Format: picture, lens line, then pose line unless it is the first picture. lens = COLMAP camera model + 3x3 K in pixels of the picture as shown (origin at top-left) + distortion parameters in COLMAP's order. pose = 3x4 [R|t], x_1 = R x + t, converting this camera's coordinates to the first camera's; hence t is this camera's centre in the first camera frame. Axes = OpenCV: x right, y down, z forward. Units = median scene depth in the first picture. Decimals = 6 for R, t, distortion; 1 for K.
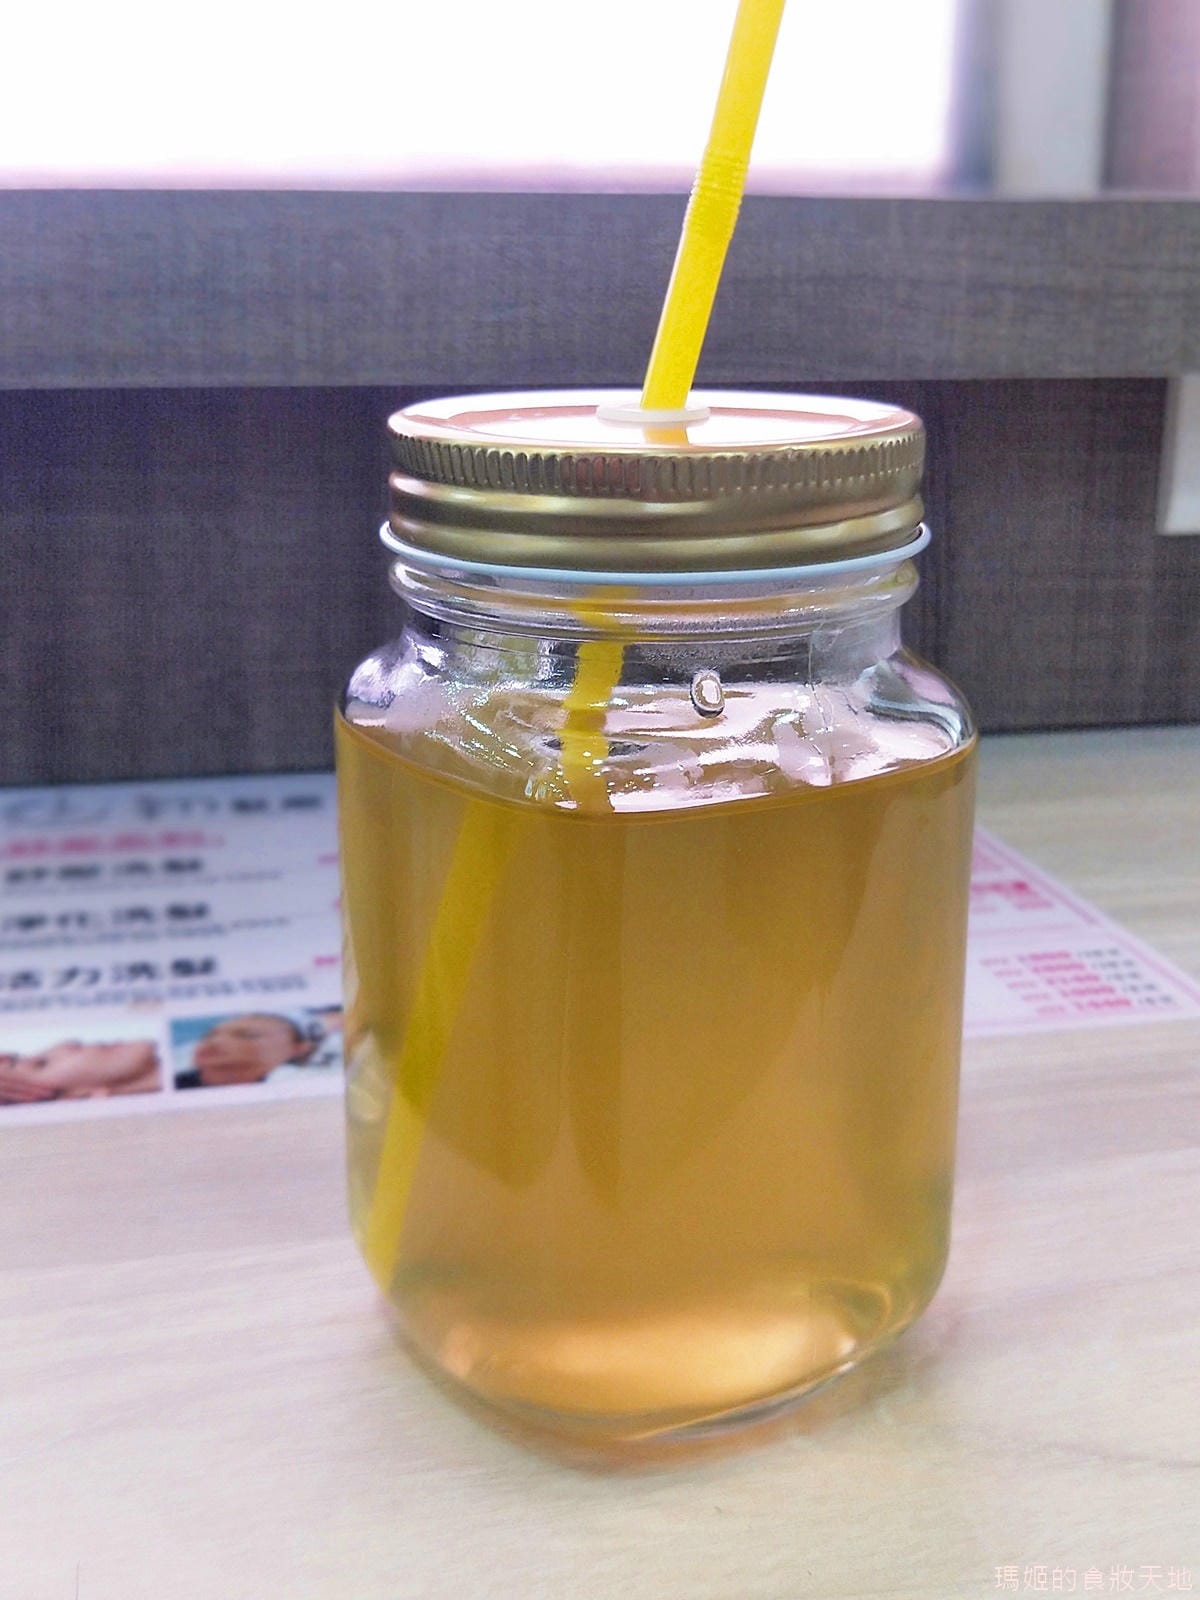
lens RADIAL K [[1408.7, 0, 600.0], [0, 1408.7, 800.0], [0, 0, 1]] dist [-0.007566, -0.003377]
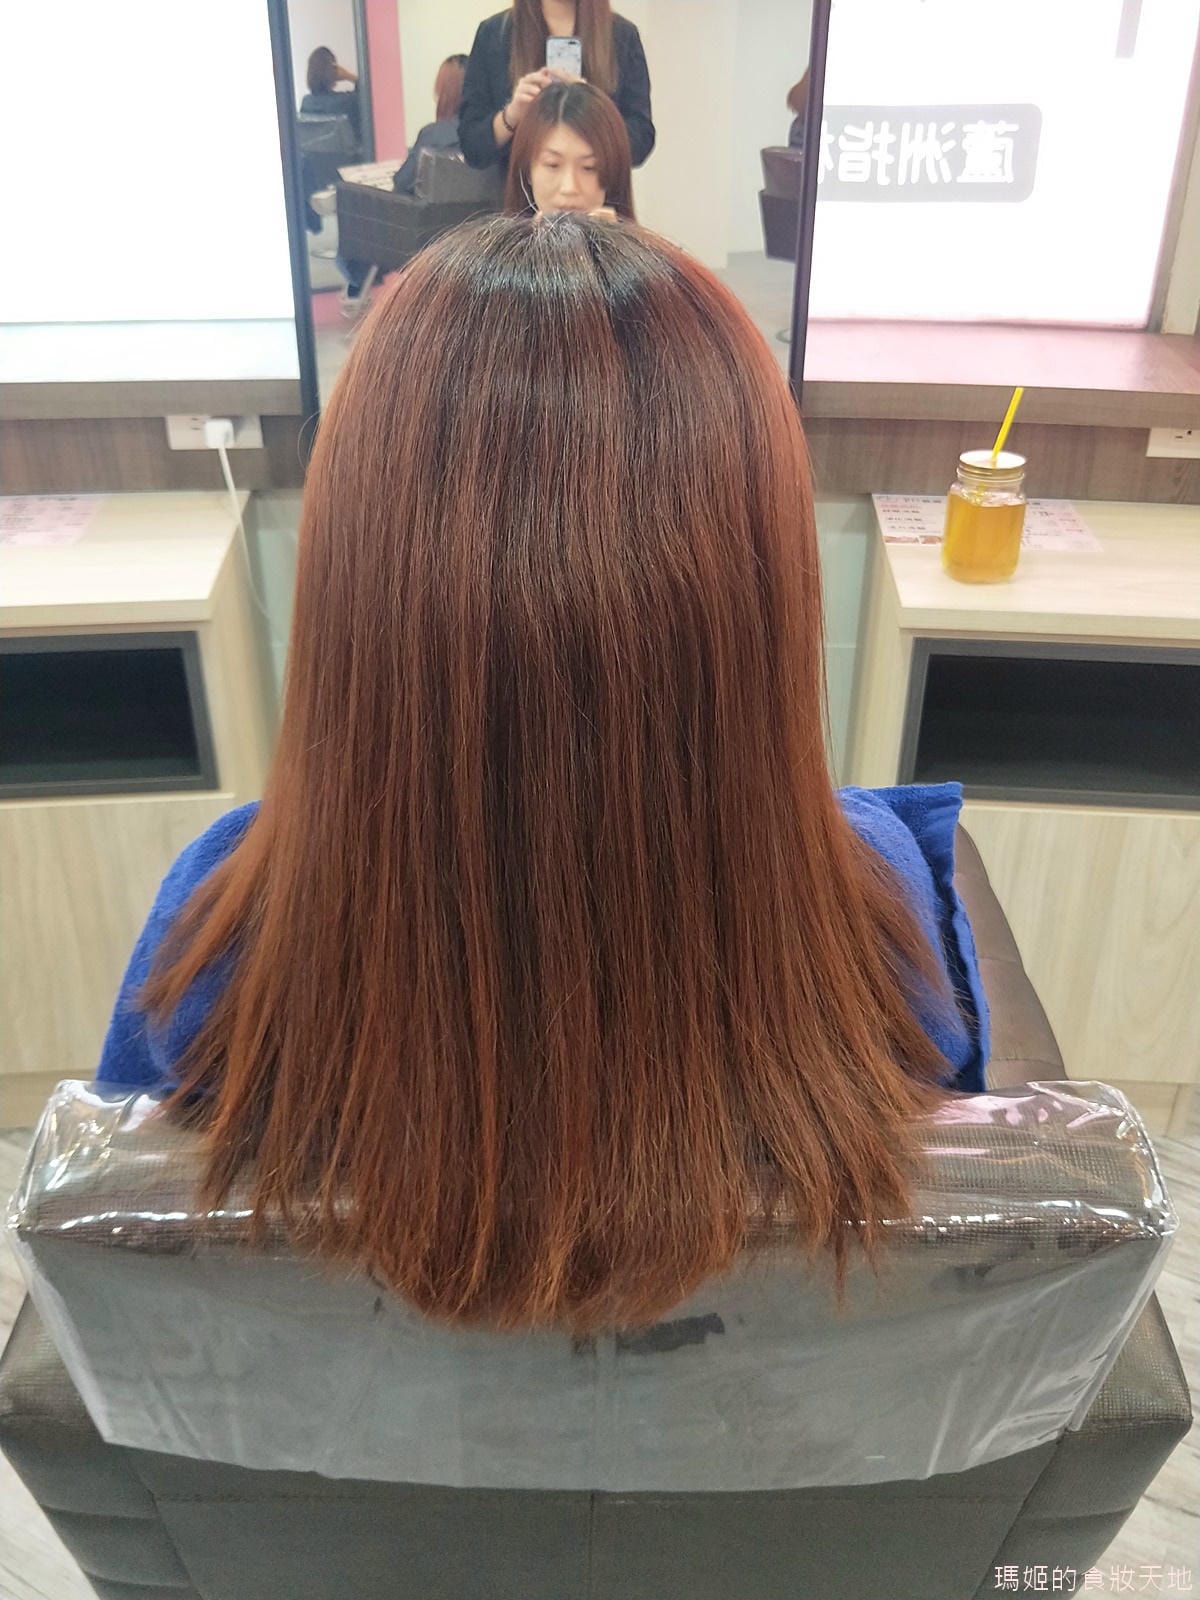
lens RADIAL K [[1408.7, 0, 600.0], [0, 1408.7, 800.0], [0, 0, 1]] dist [-0.007566, -0.003377]
pose [[0.914232, 0.160434, -0.372076, 1.169444], [-0.080567, 0.971915, 0.221113, 0.039461], [0.397100, -0.172172, 0.901481, -6.780472]]
